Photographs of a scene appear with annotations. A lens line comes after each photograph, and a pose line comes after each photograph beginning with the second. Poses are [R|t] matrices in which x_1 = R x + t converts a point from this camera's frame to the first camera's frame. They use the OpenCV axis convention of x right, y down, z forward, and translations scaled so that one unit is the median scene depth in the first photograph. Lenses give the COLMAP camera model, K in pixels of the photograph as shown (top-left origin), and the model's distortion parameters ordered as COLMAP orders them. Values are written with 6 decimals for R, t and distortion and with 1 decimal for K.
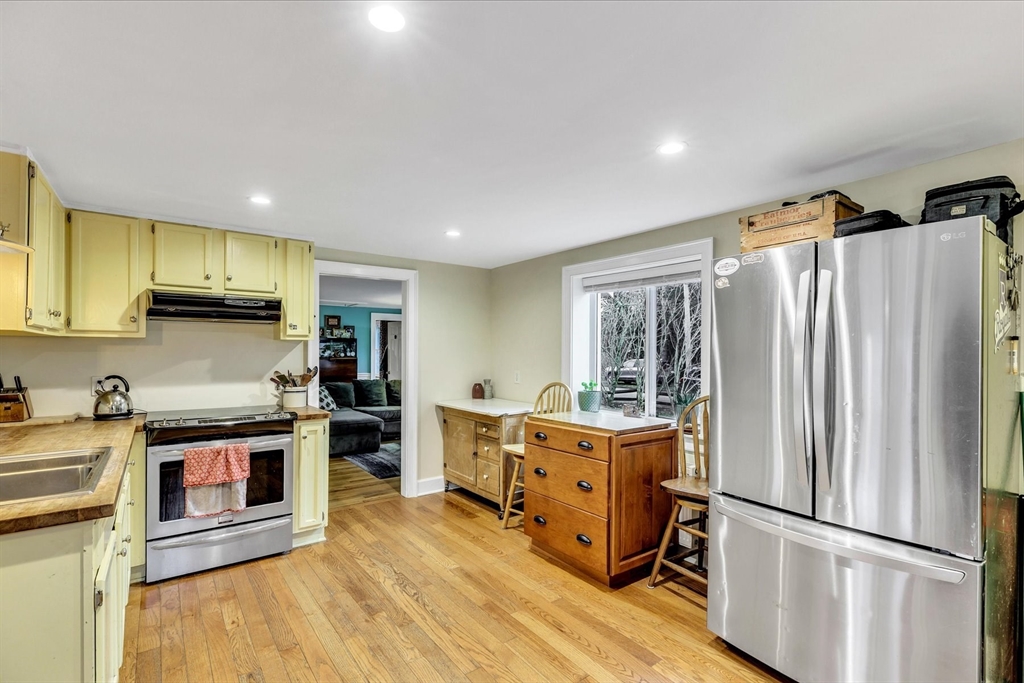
lens RADIAL K [[463.4, 0, 518.5], [0, 463.4, 348.8], [0, 0, 1]] dist [-0.002116, -0.000264]
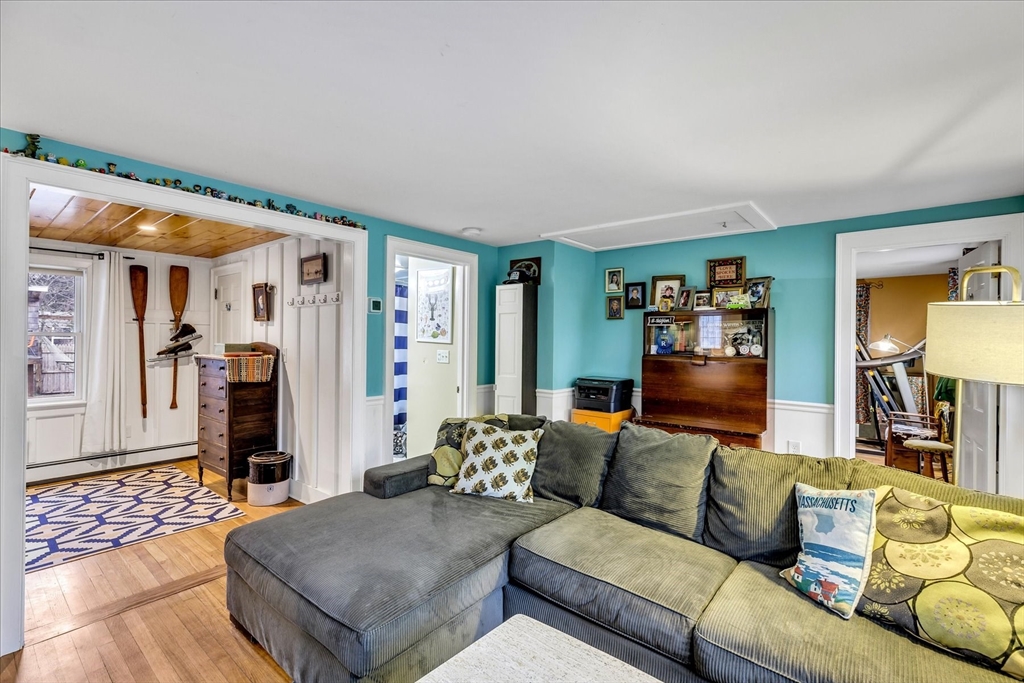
lens RADIAL K [[461.0, 0, 511.9], [0, 461.0, 337.9], [0, 0, 1]] dist [-0.000315, 0.000002]
pose [[0.217199, -0.001608, -0.976126, -0.029067], [-0.002513, 0.999994, -0.002207, 0.002472], [0.976124, 0.002932, 0.217193, 0.718912]]
